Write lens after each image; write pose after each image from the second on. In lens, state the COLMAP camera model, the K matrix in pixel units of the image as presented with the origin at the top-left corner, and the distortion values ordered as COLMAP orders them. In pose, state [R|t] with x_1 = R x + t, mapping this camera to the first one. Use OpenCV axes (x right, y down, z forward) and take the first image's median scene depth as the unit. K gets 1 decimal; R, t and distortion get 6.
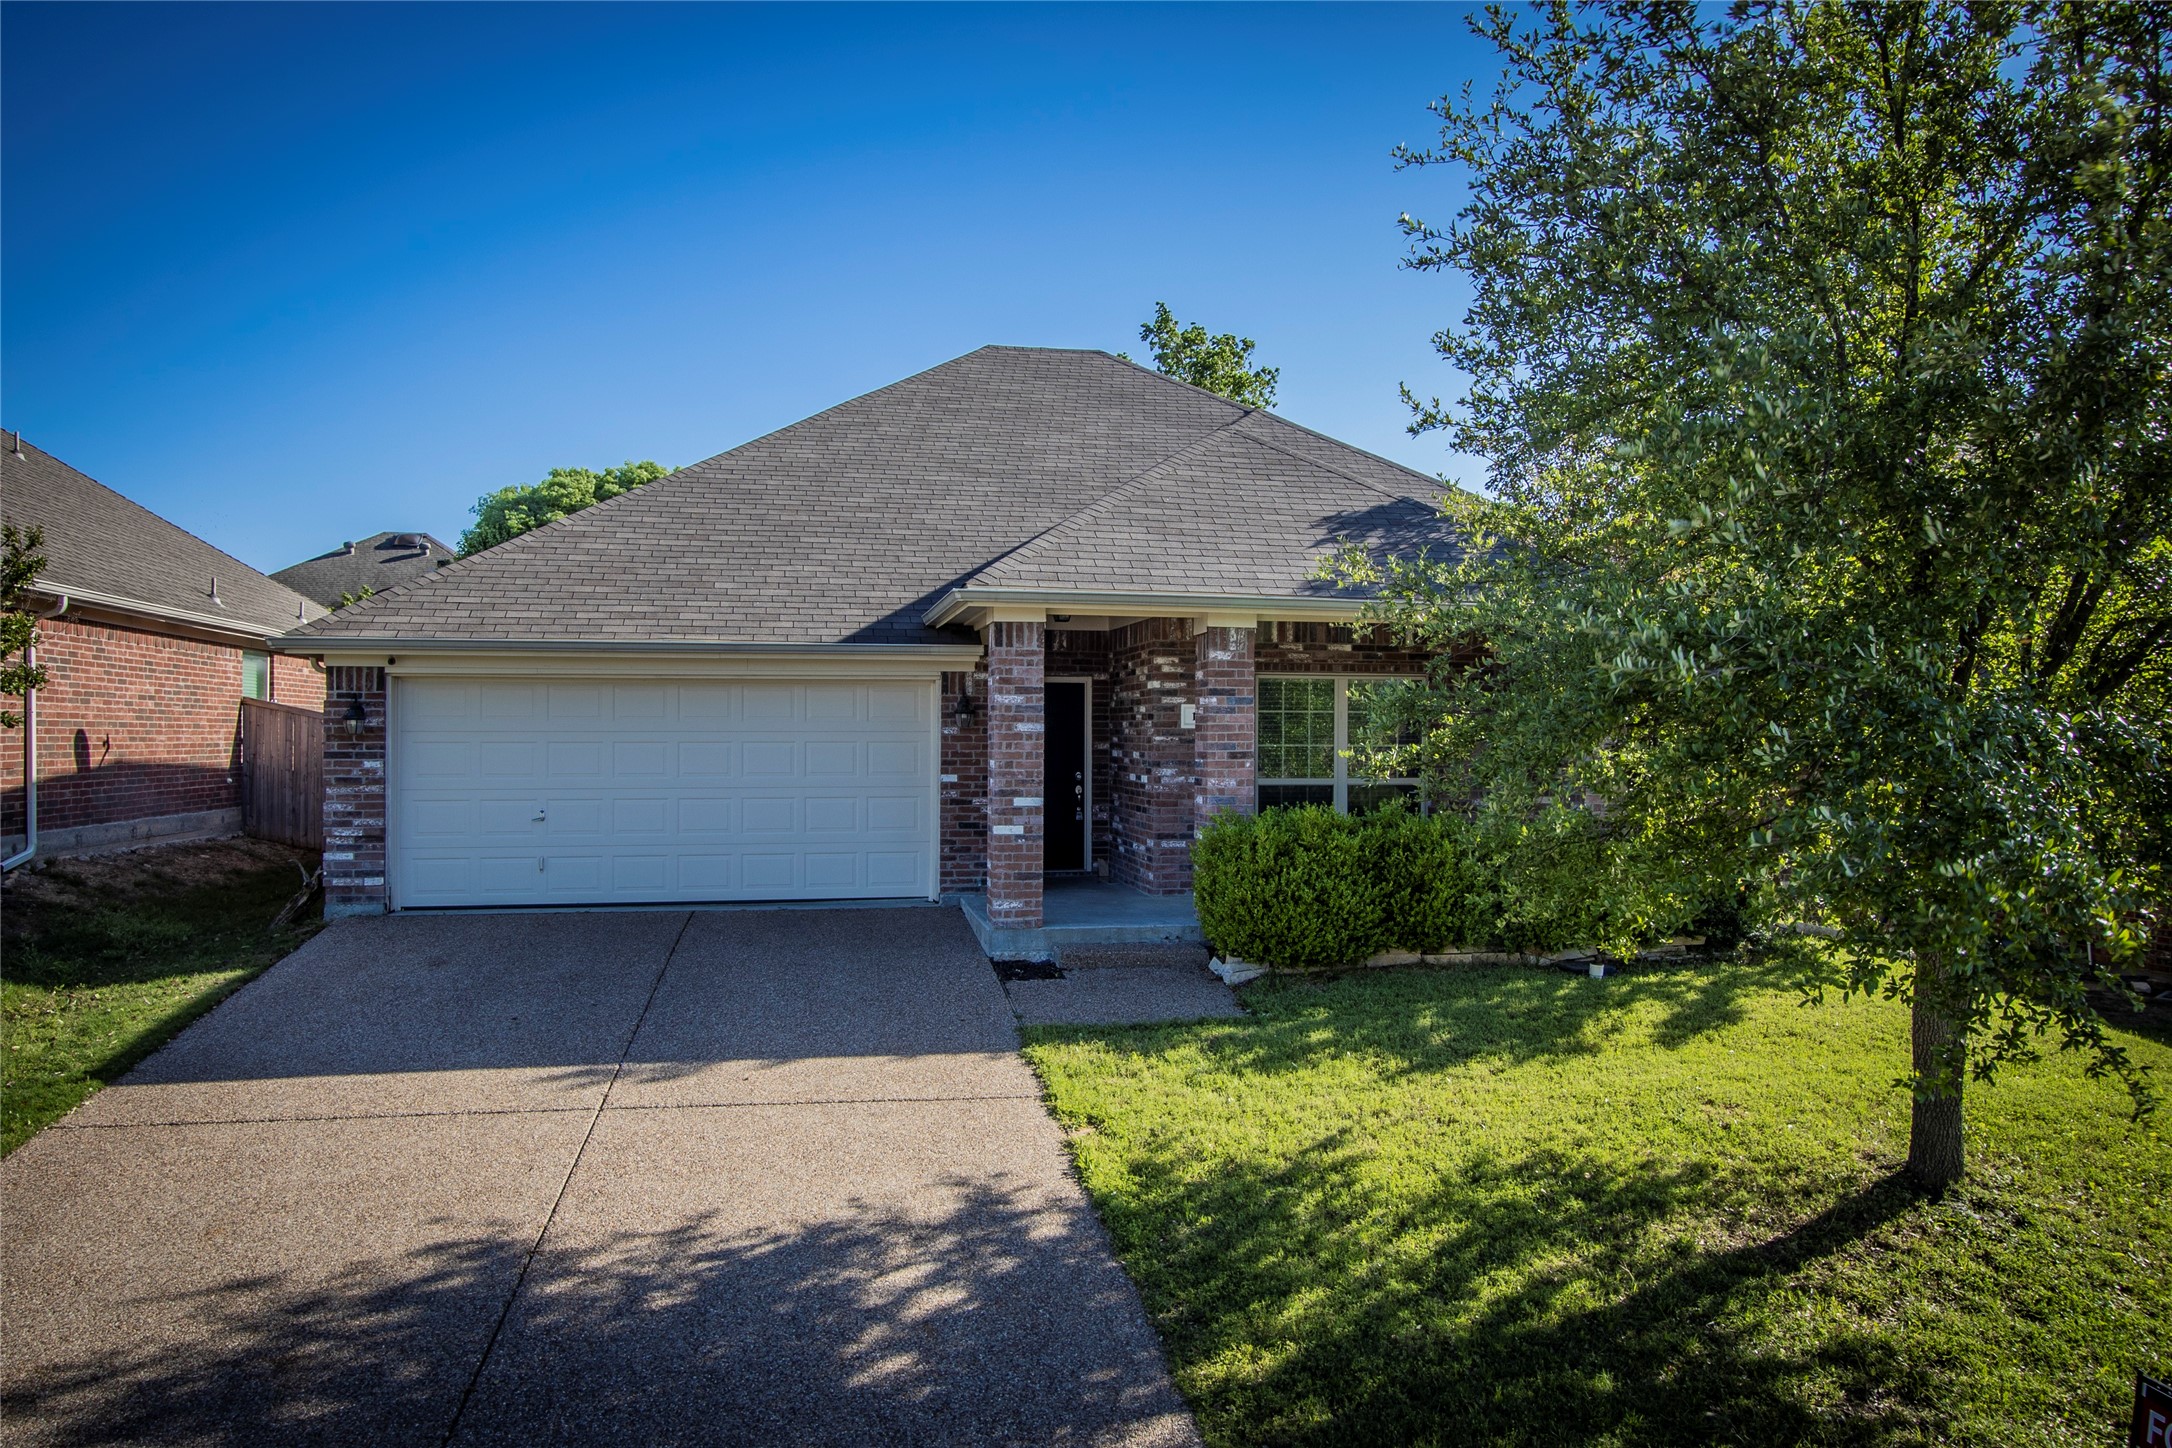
lens RADIAL K [[1540.7, 0, 1087.9], [0, 1540.7, 715.6], [0, 0, 1]] dist [0.000070, 0.003943]
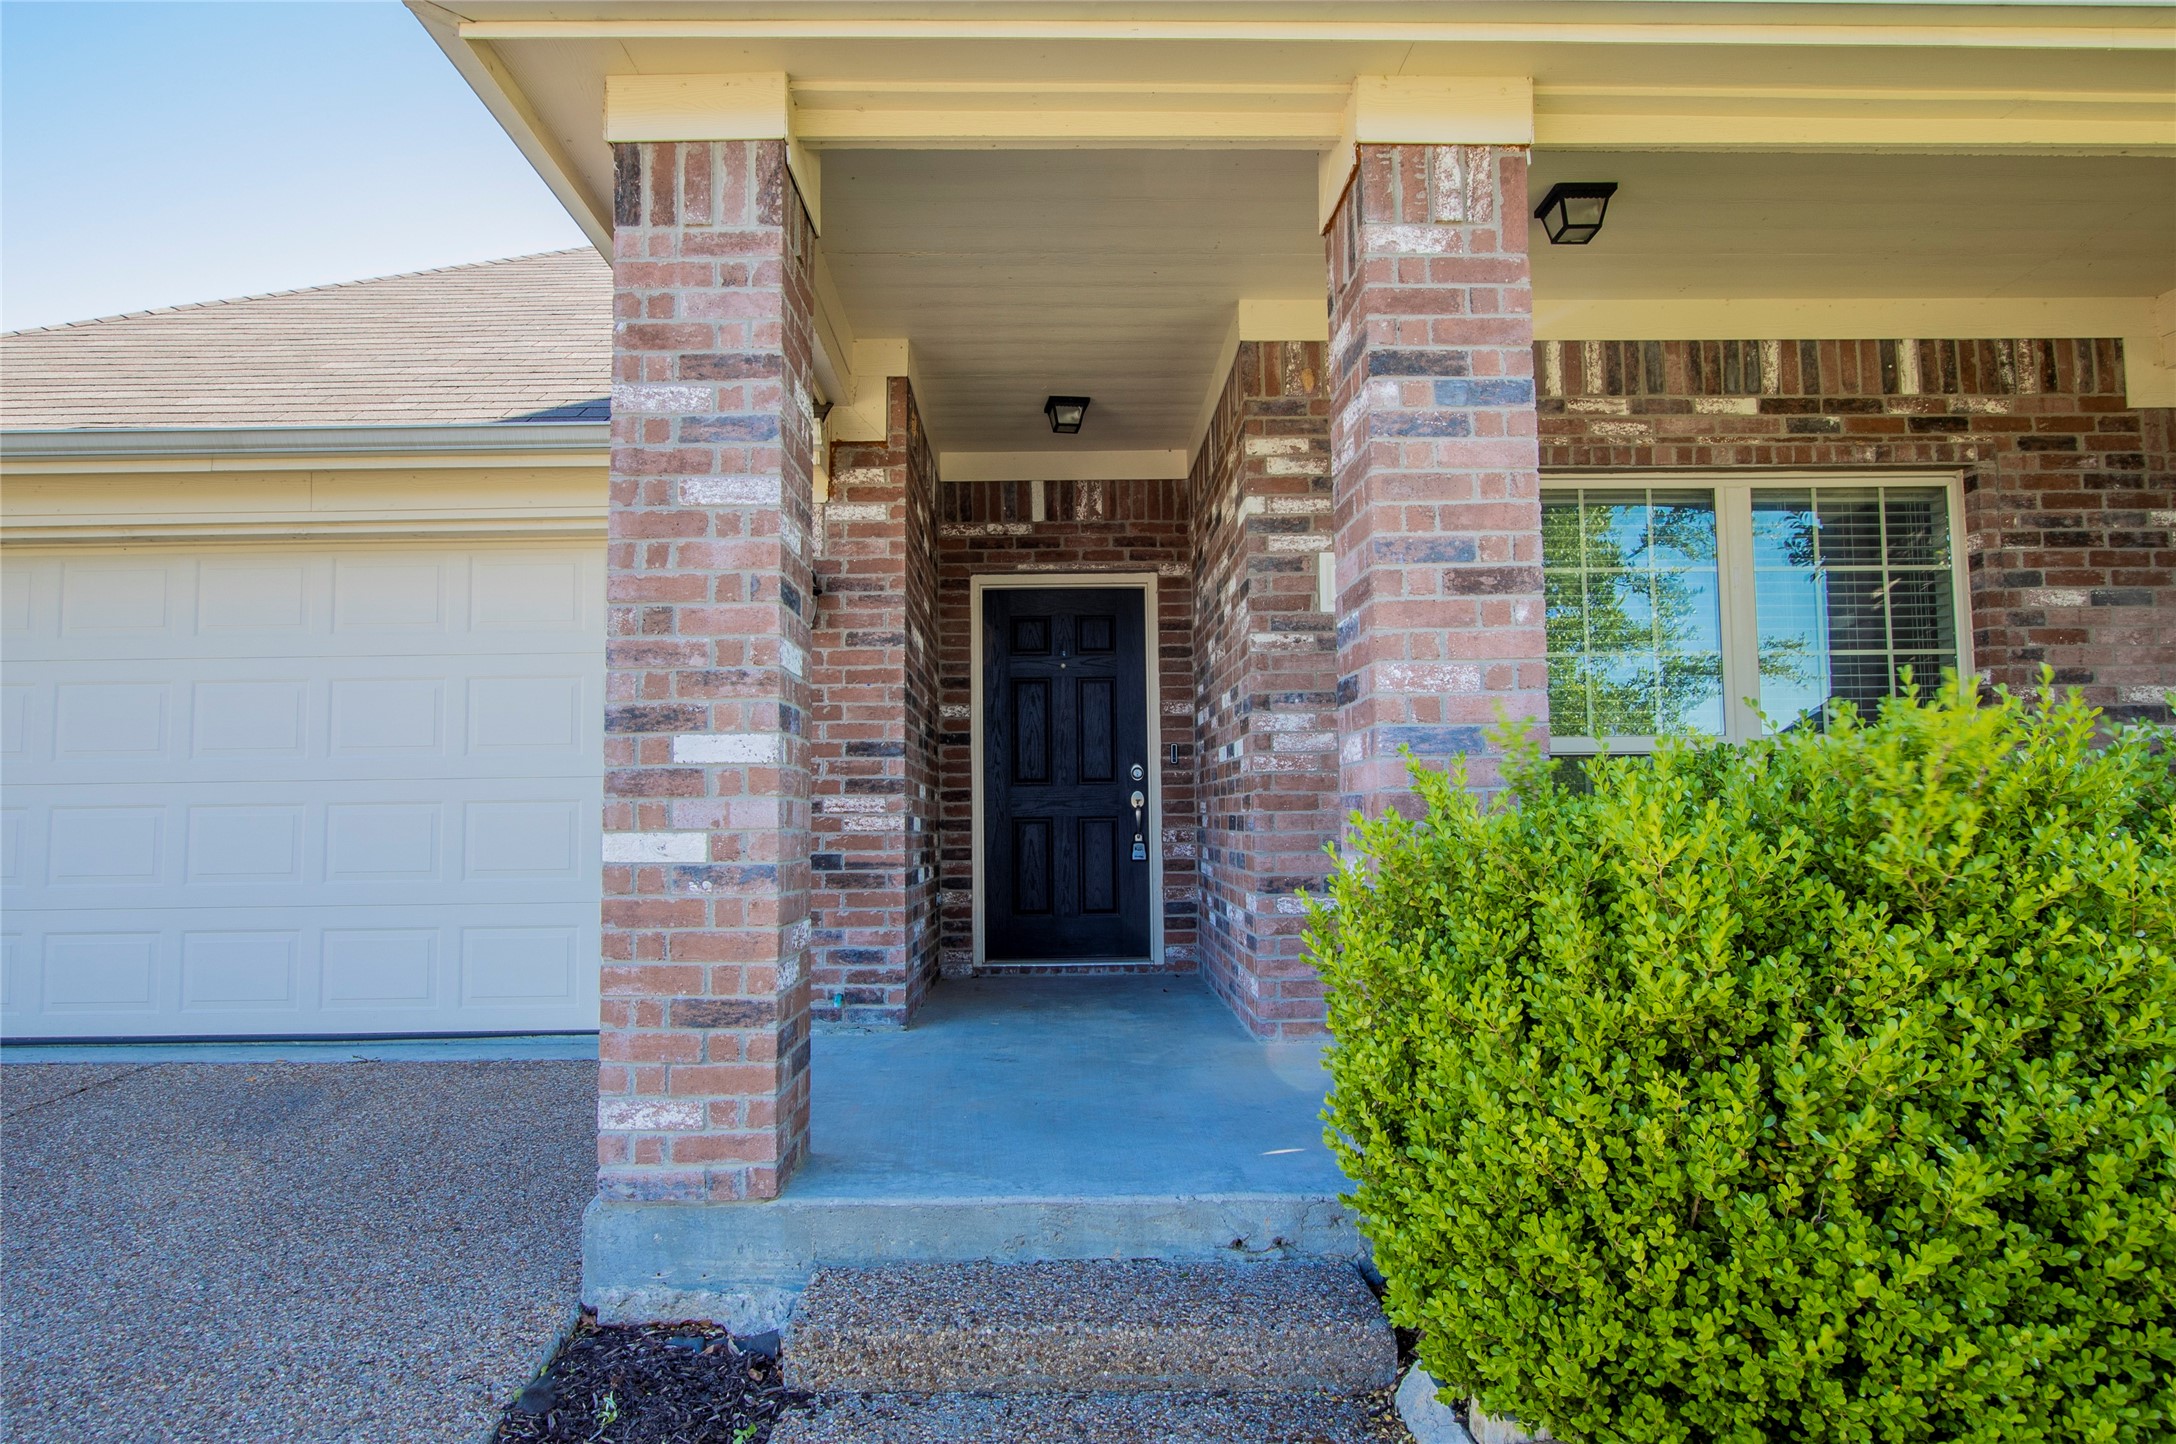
lens RADIAL K [[1237.0, 0, 1076.8], [0, 1237.0, 728.0], [0, 0, 1]] dist [-0.006940, 0.002104]
pose [[0.980934, -0.029139, -0.192146, 0.067177], [0.016013, 0.997453, -0.069513, 0.067152], [0.193682, 0.065111, 0.978901, 0.766976]]
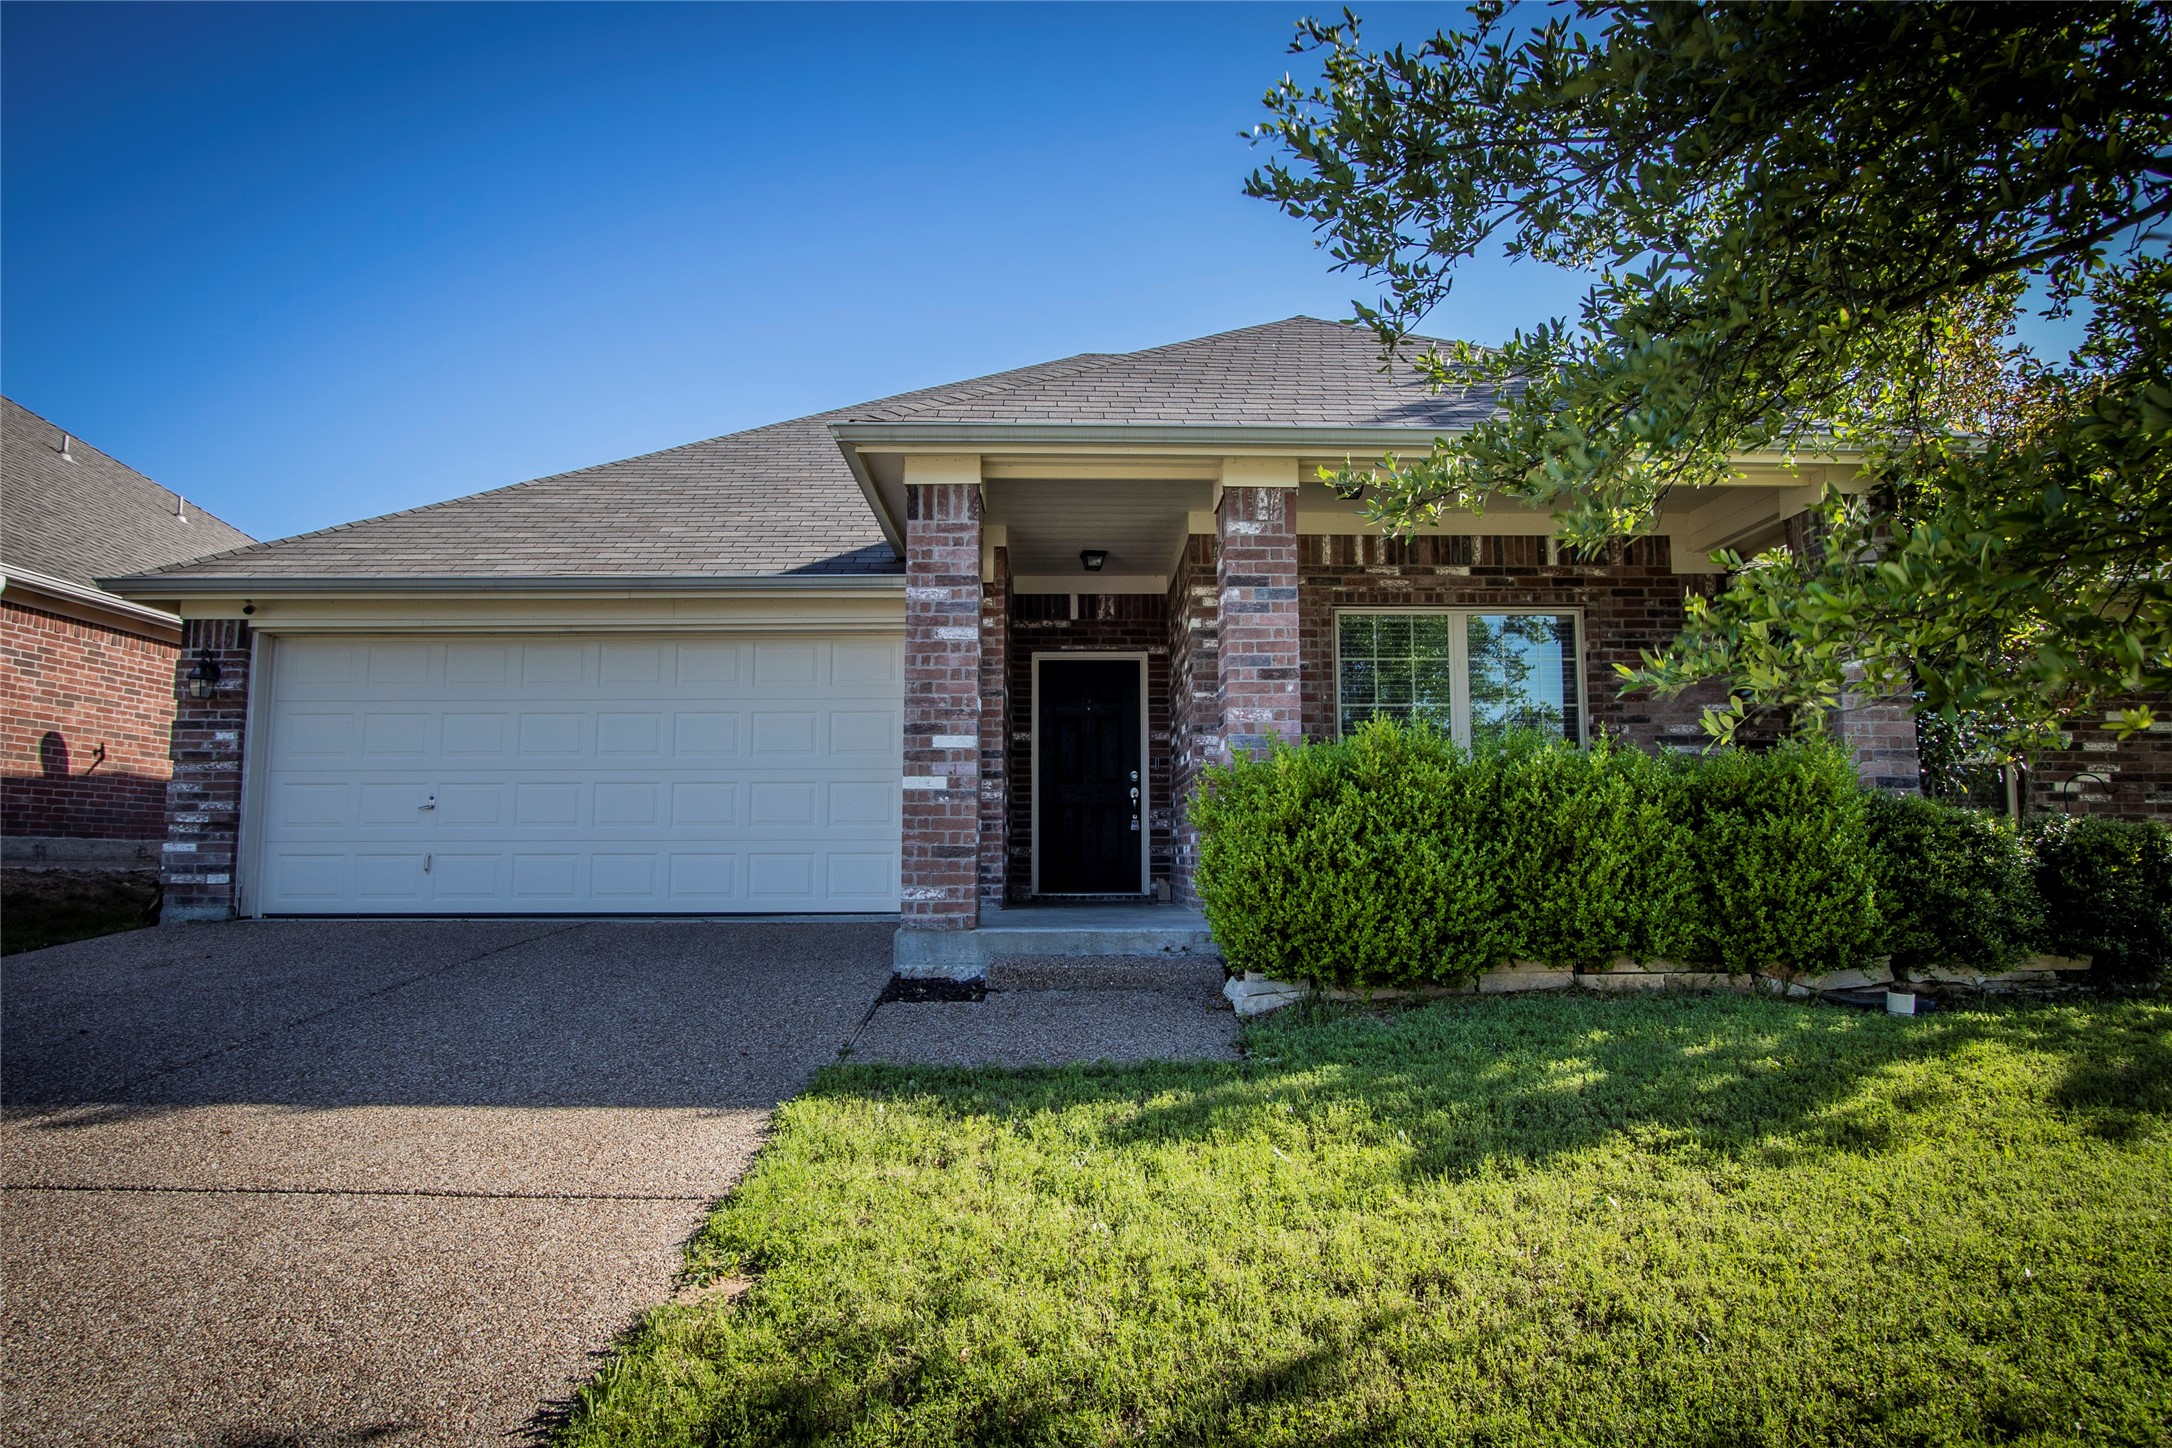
lens RADIAL K [[1234.8, 0, 1088.1], [0, 1234.8, 730.1], [0, 0, 1]] dist [-0.006940, 0.002104]
pose [[0.981220, -0.026754, -0.191029, 0.119894], [0.006997, 0.994620, -0.103359, 0.104592], [0.192767, 0.100081, 0.976127, 0.466380]]
